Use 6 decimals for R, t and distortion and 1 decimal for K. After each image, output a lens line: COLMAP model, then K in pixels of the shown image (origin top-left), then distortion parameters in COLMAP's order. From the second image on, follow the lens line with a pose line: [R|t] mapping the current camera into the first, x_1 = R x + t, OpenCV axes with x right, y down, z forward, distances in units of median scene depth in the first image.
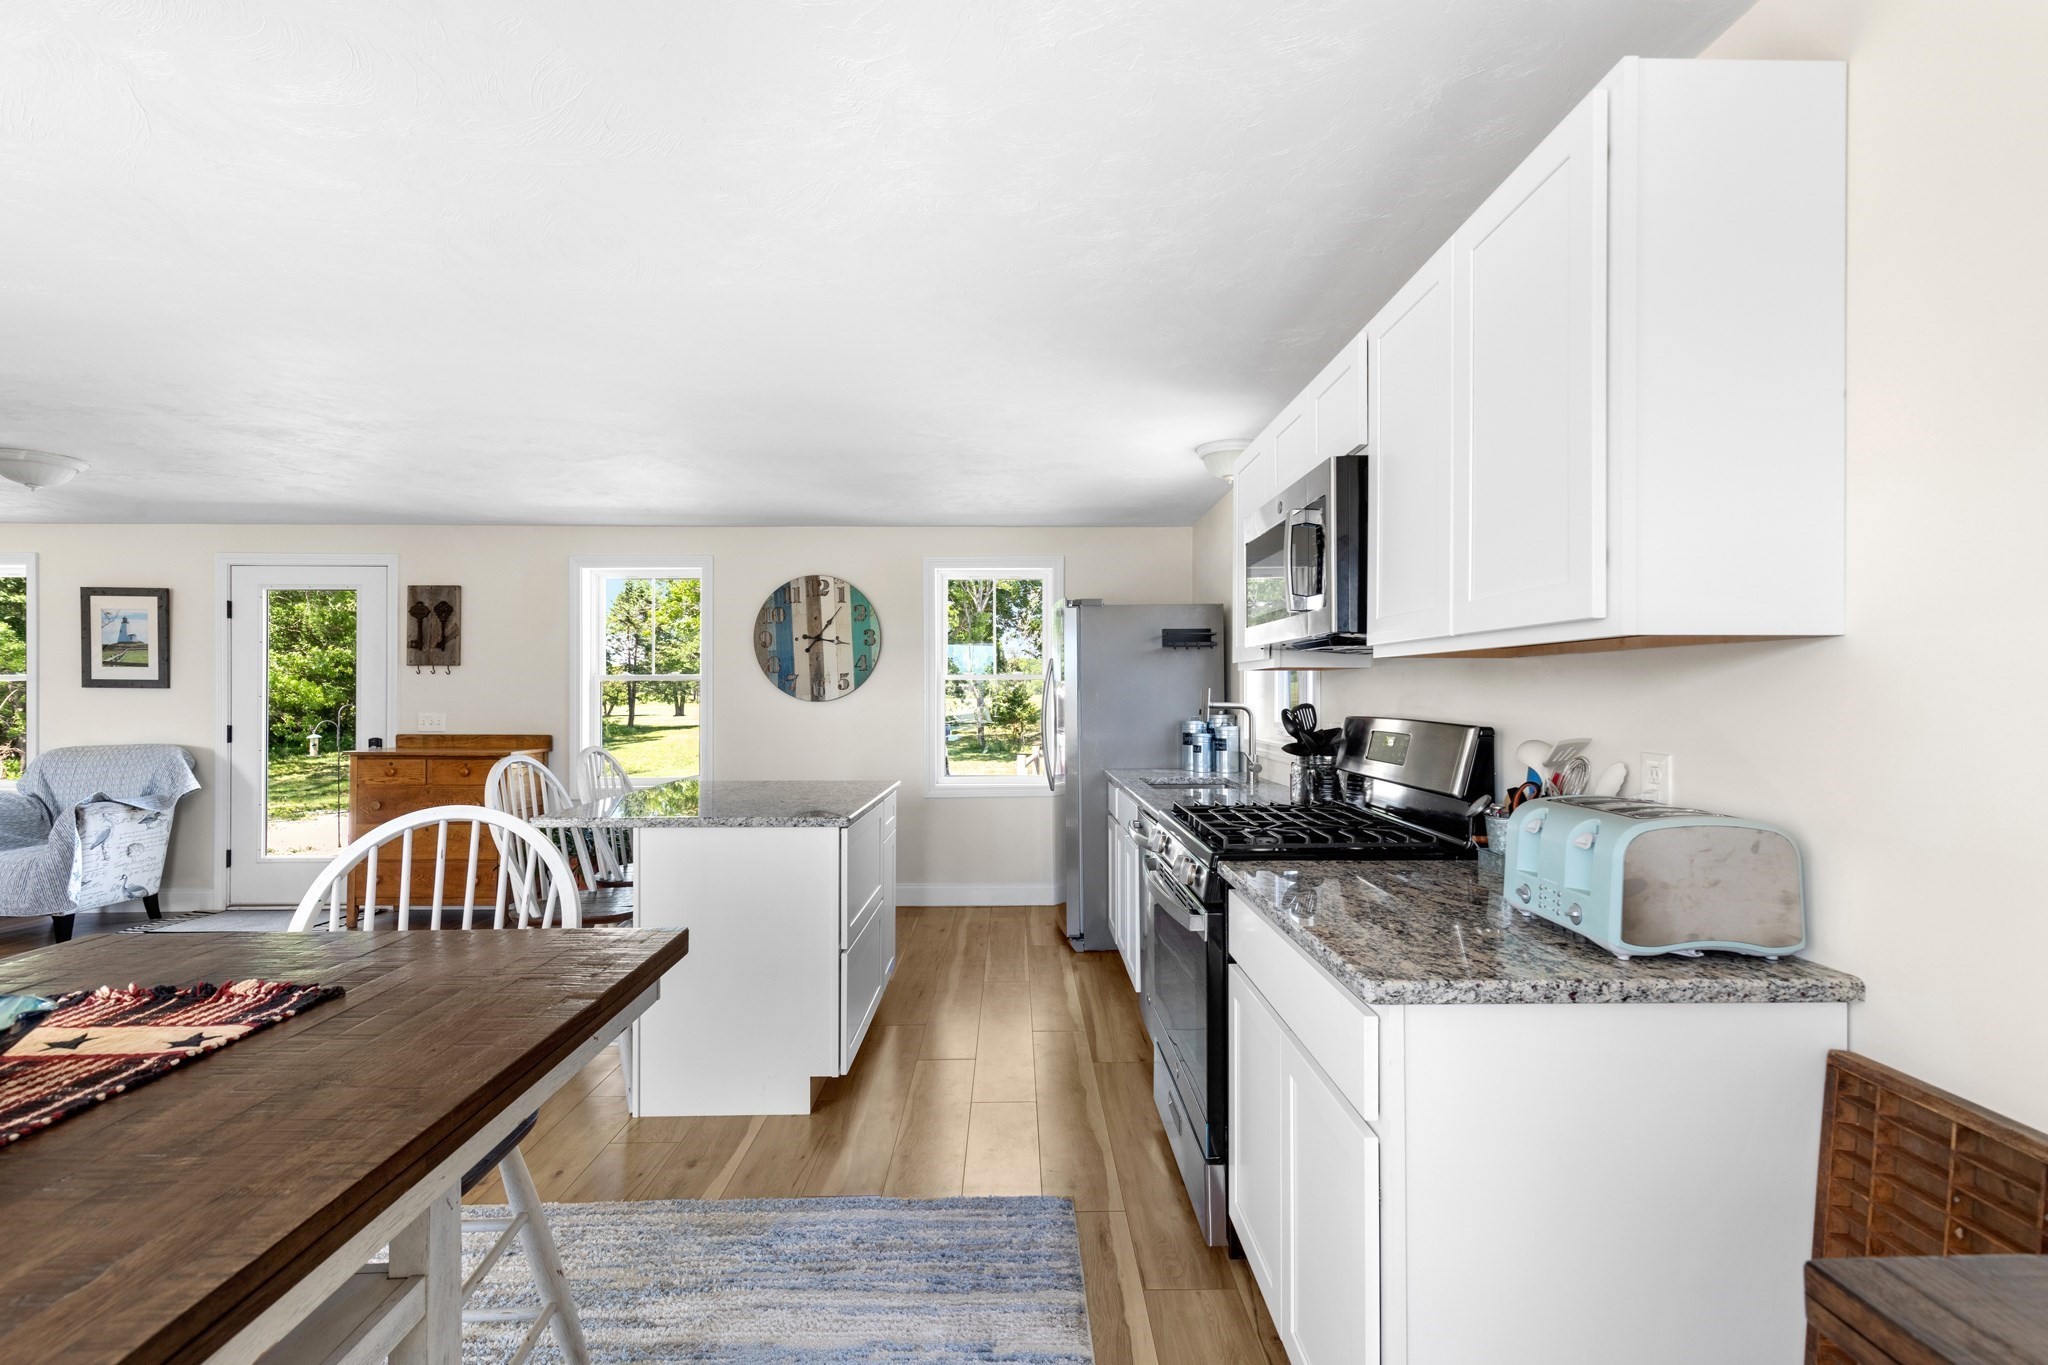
lens RADIAL K [[933.1, 0, 1019.8], [0, 933.1, 683.1], [0, 0, 1]] dist [0.026239, -0.000171]
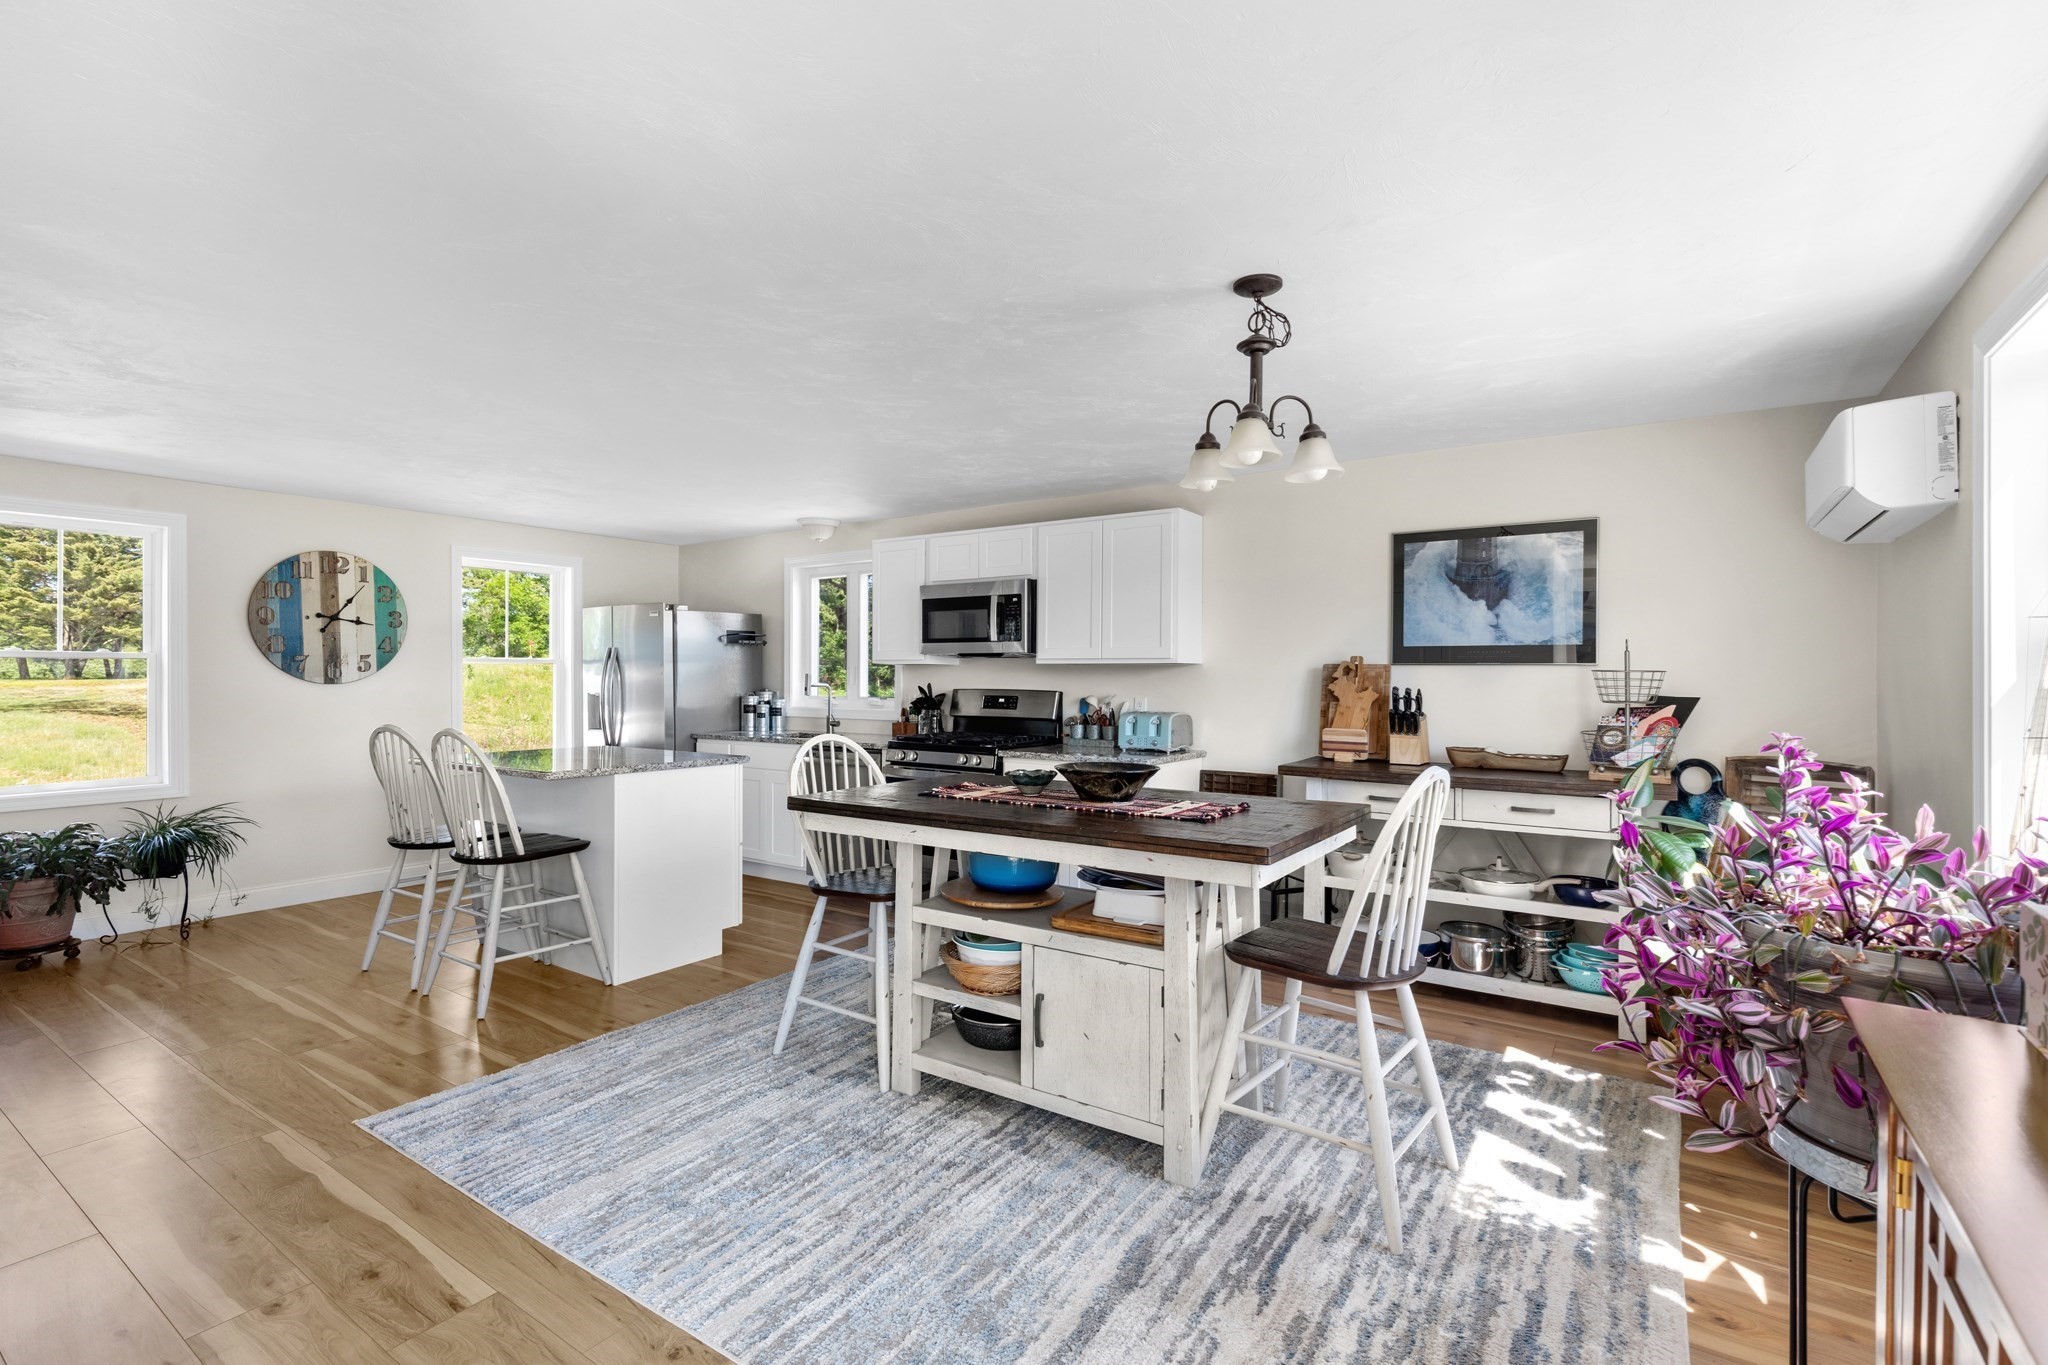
lens RADIAL K [[933.1, 0, 1034.0], [0, 933.1, 682.2], [0, 0, 1]] dist [0.026239, -0.000171]
pose [[0.567177, -0.001120, 0.823595, -0.606764], [-0.012199, 0.999878, 0.009761, -0.000334], [-0.823505, -0.015583, 0.567094, -0.136180]]
